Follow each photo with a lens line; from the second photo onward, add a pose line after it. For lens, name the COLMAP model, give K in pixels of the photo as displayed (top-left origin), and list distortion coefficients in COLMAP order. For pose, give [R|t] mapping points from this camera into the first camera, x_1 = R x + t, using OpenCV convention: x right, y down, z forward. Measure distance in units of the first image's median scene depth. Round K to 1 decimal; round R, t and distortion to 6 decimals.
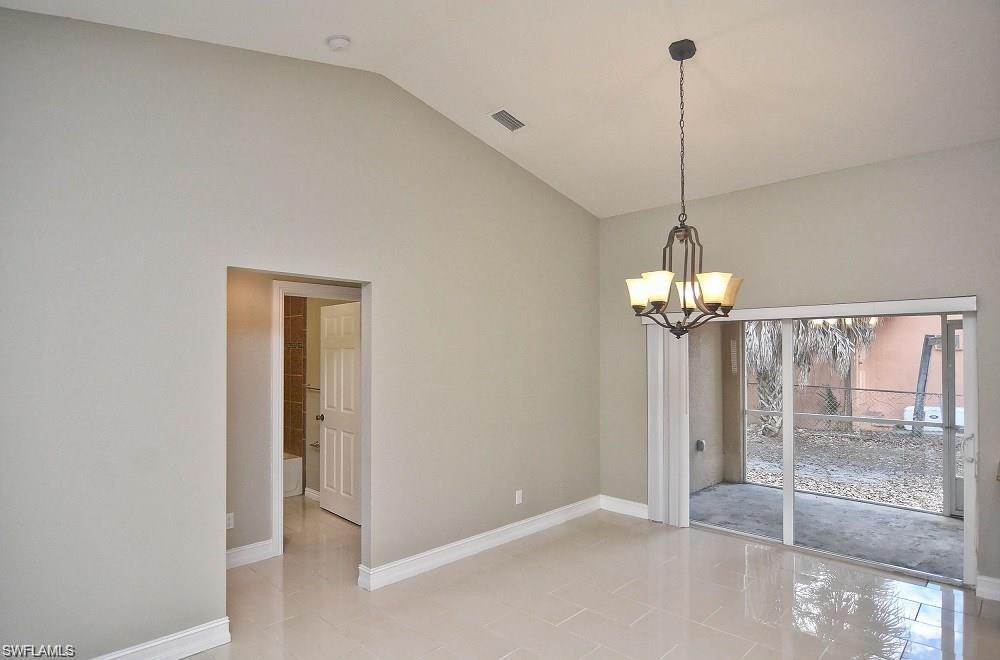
lens RADIAL K [[552.6, 0, 496.9], [0, 552.6, 345.7], [0, 0, 1]] dist [-0.002315, -0.000562]
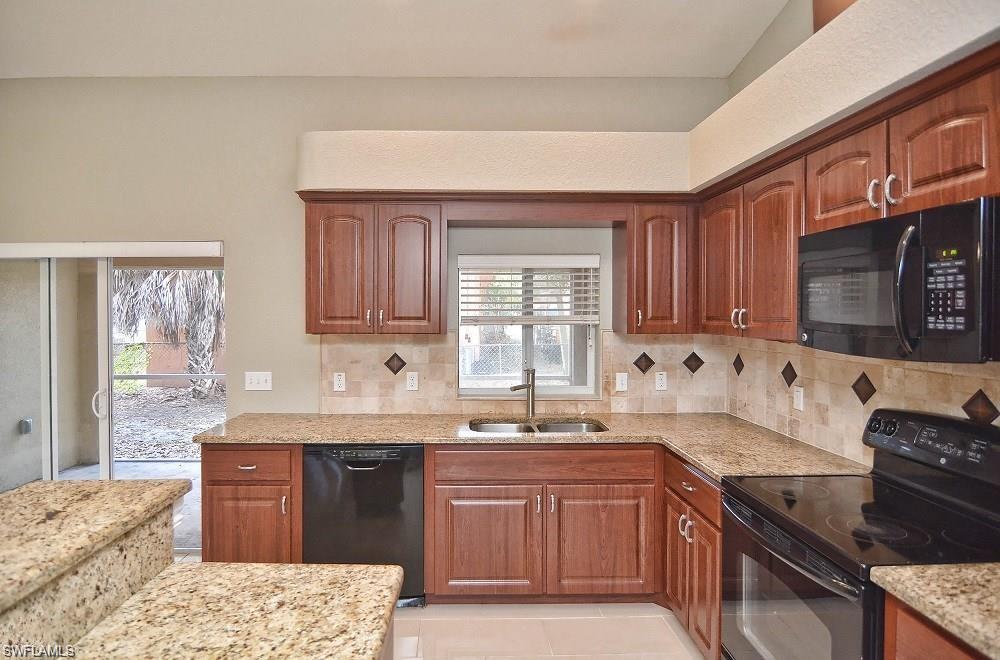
lens RADIAL K [[551.2, 0, 469.3], [0, 551.2, 320.1], [0, 0, 1]] dist [-0.004507, -0.000738]
pose [[0.709172, -0.009812, 0.704967, 0.360142], [-0.008662, 0.999706, 0.022628, 0.011998], [-0.704982, -0.022154, 0.708879, 0.029805]]
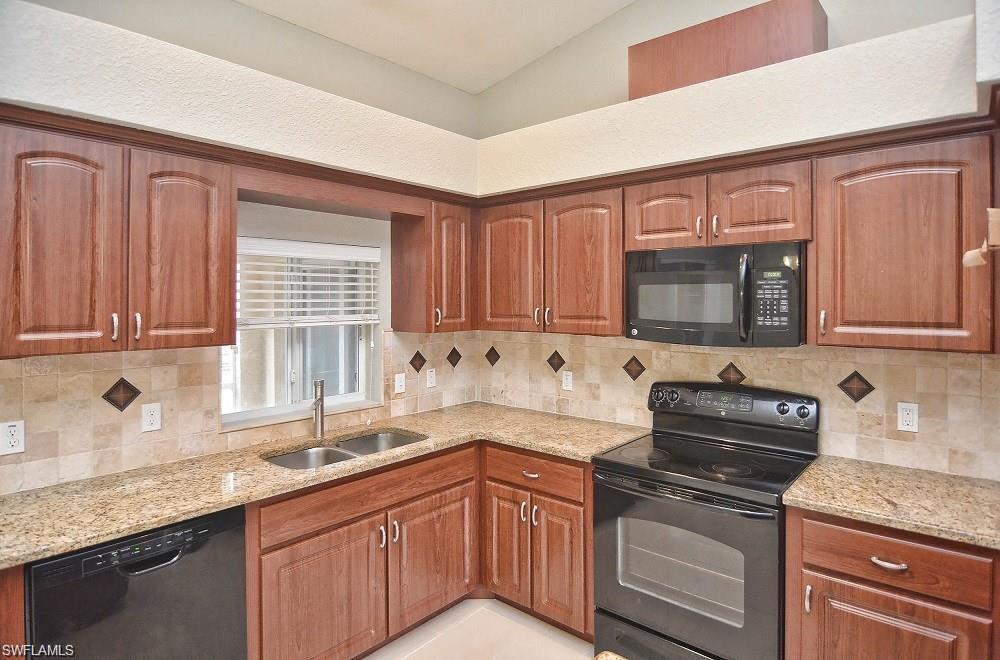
lens RADIAL K [[554.2, 0, 501.4], [0, 554.2, 303.1], [0, 0, 1]] dist [-0.006964, -0.001942]
pose [[-0.057246, -0.003535, 0.998354, 0.316599], [-0.010108, 0.999945, 0.002961, 0.004701], [-0.998309, -0.009922, -0.057279, 0.291935]]
